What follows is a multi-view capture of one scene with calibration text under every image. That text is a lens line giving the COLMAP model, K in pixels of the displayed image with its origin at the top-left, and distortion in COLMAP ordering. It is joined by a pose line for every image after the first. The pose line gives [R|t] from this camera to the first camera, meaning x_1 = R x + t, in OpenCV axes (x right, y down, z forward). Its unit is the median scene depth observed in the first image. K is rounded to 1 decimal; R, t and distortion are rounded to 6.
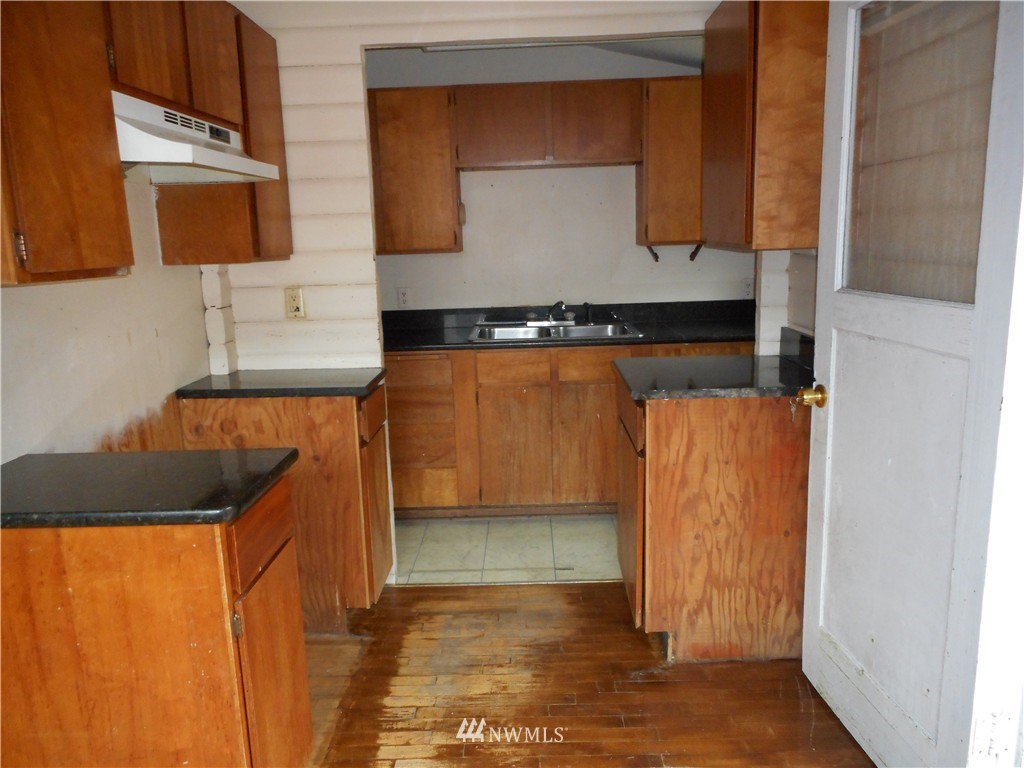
lens RADIAL K [[768.1, 0, 513.1], [0, 768.1, 380.7], [0, 0, 1]] dist [-0.000500, -0.008262]
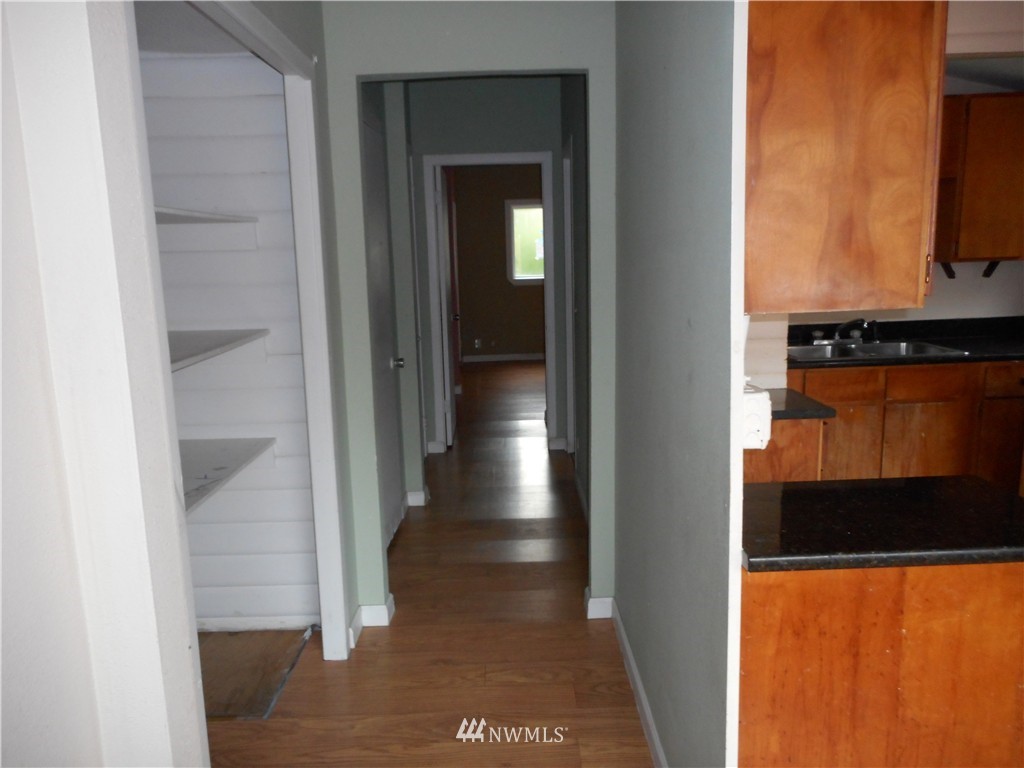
lens RADIAL K [[768.1, 0, 511.6], [0, 768.1, 386.8], [0, 0, 1]] dist [-0.000500, -0.008262]
pose [[0.999595, -0.007486, 0.027458, -1.060514], [0.007819, 0.999897, -0.012047, -0.019676], [-0.027365, 0.012257, 0.999550, 0.065420]]
